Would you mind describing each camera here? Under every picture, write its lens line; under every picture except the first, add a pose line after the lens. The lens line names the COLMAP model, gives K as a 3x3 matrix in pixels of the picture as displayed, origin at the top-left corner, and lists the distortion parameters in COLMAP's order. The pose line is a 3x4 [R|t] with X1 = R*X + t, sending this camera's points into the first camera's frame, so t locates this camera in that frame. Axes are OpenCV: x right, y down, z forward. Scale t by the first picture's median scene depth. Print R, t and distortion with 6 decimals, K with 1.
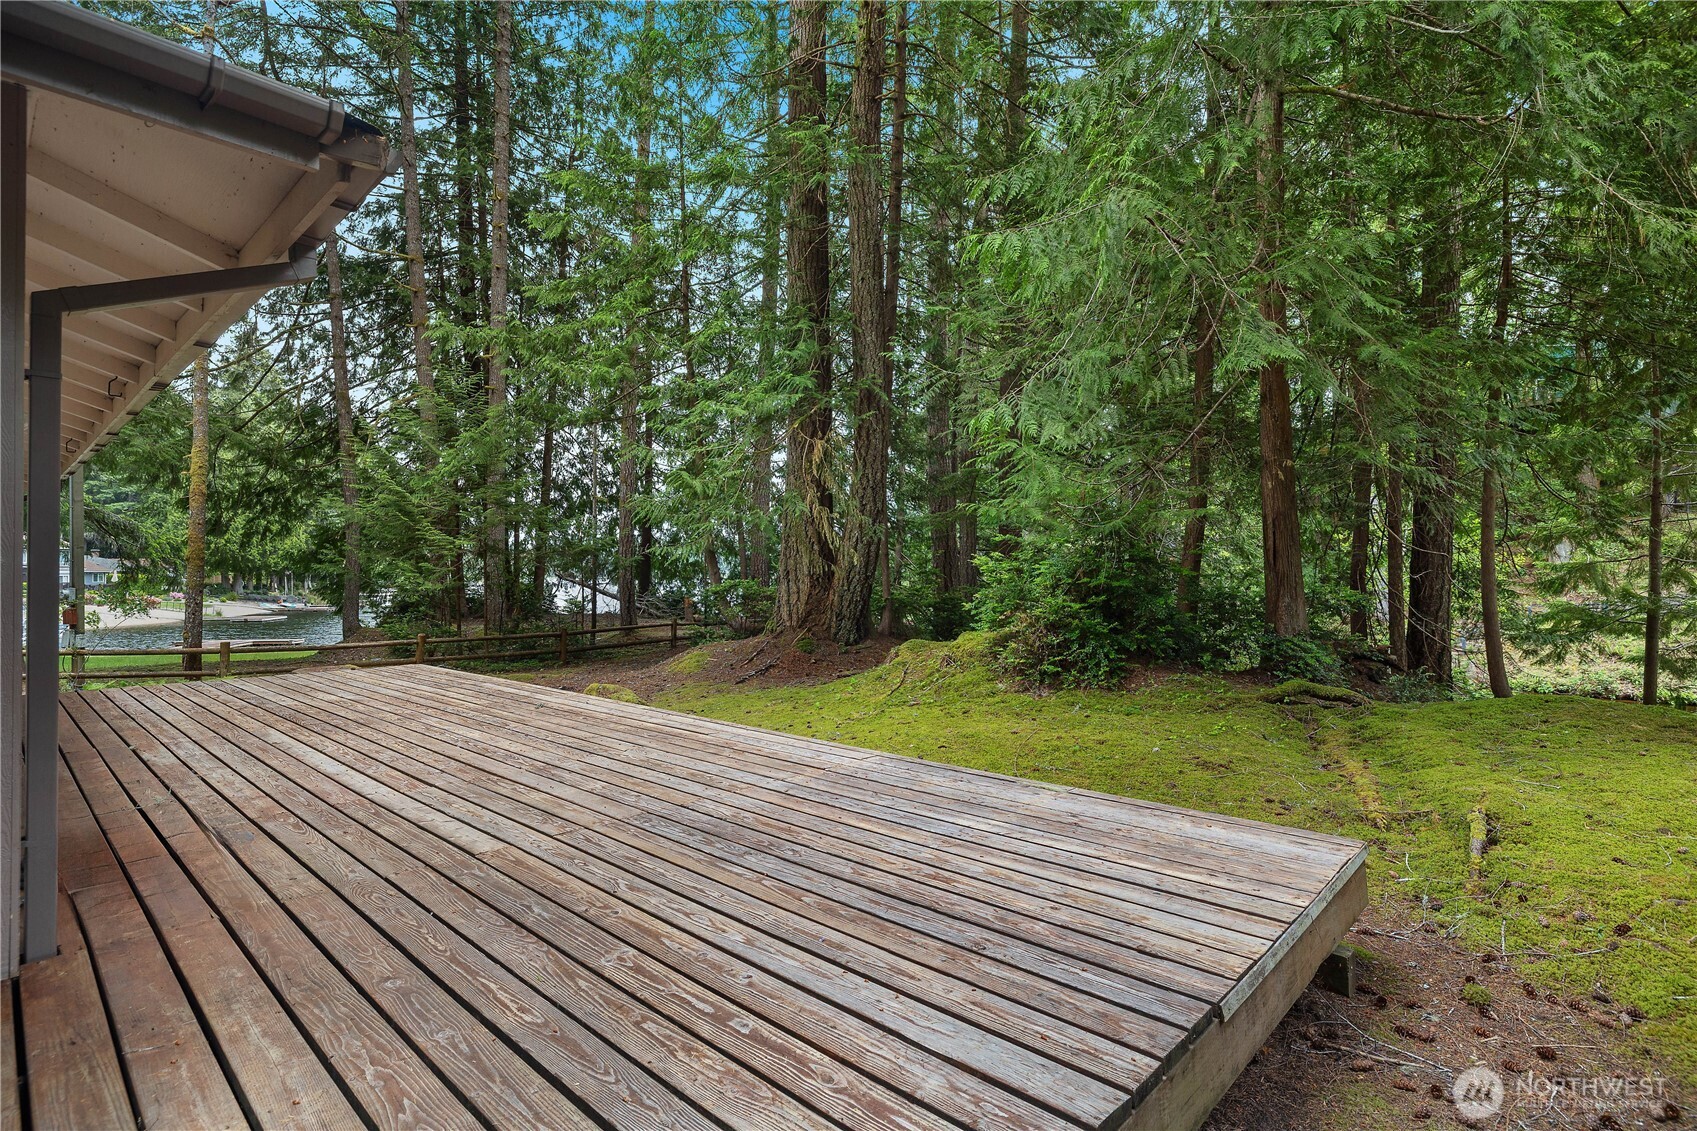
lens RADIAL K [[862.5, 0, 859.4], [0, 862.5, 567.3], [0, 0, 1]] dist [-0.007256, 0.002215]
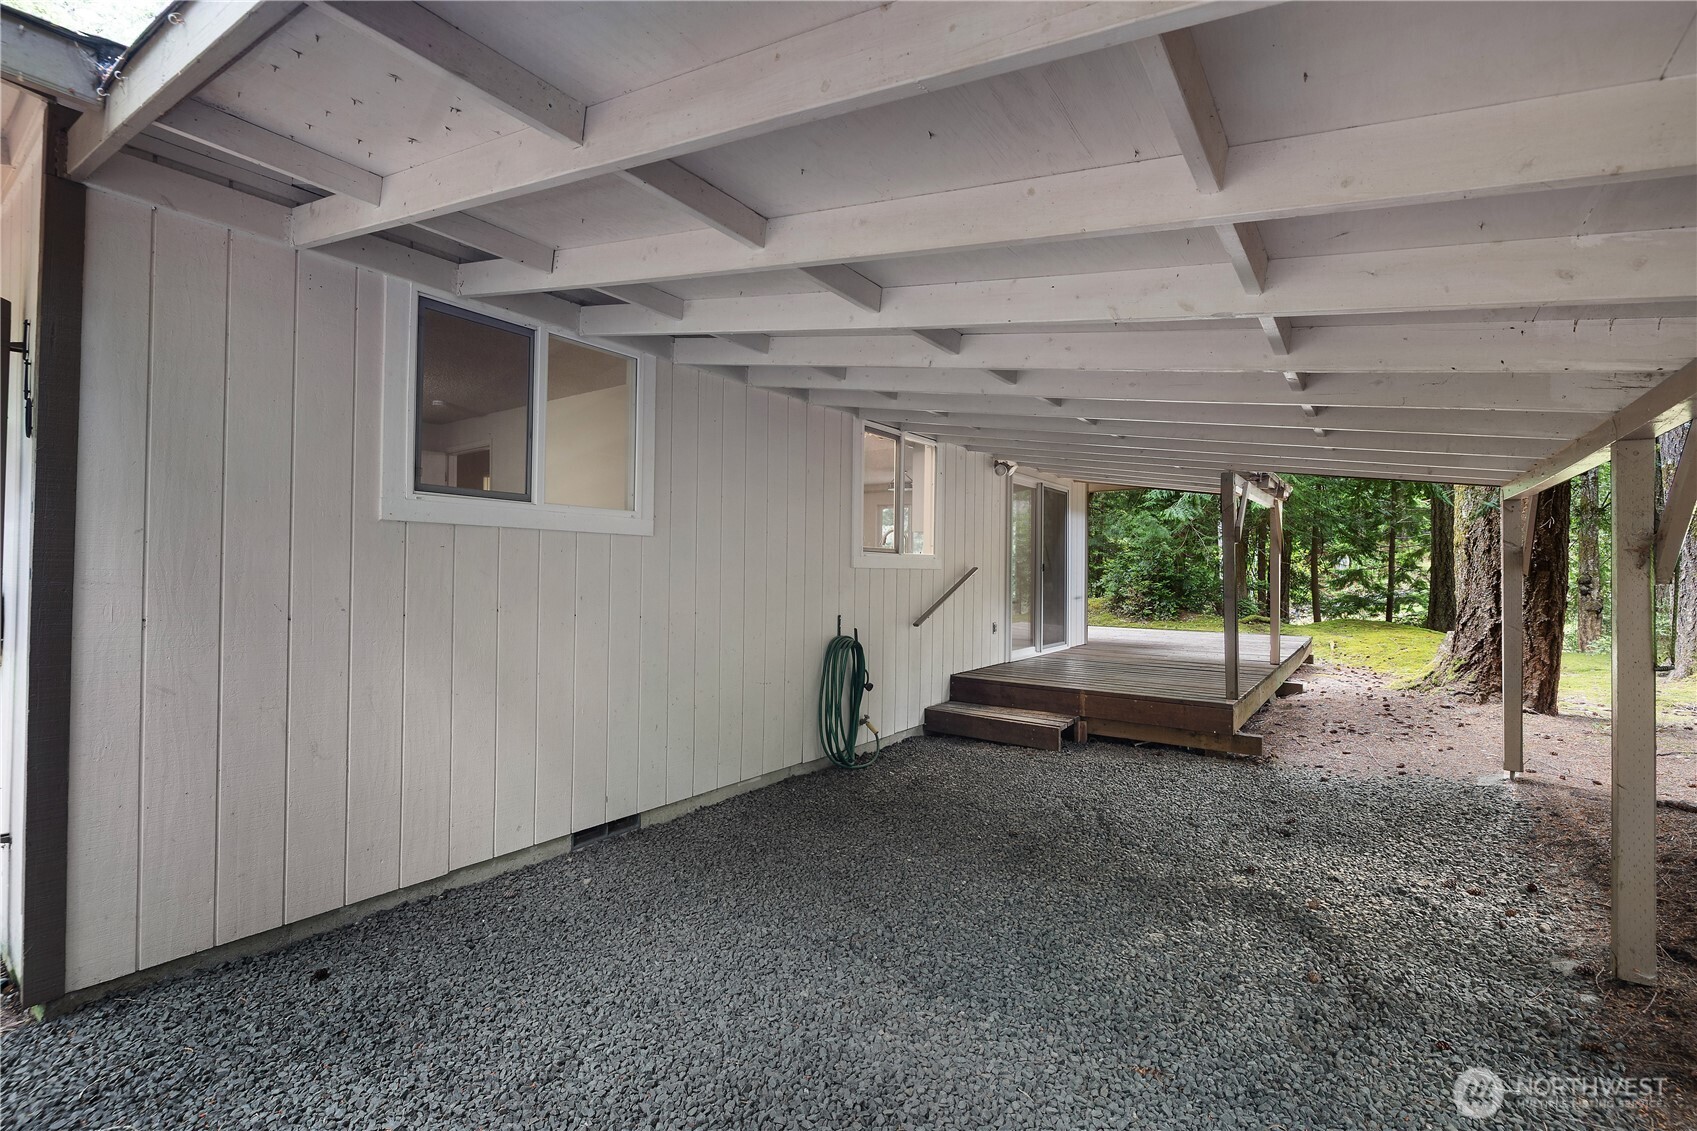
lens RADIAL K [[782.6, 0, 857.3], [0, 782.6, 565.1], [0, 0, 1]] dist [-0.002115, -0.000979]
pose [[0.989779, 0.018796, 0.141367, -0.343483], [-0.018727, 0.999823, -0.001812, 0.006278], [-0.141376, -0.000854, 0.989956, -0.384254]]
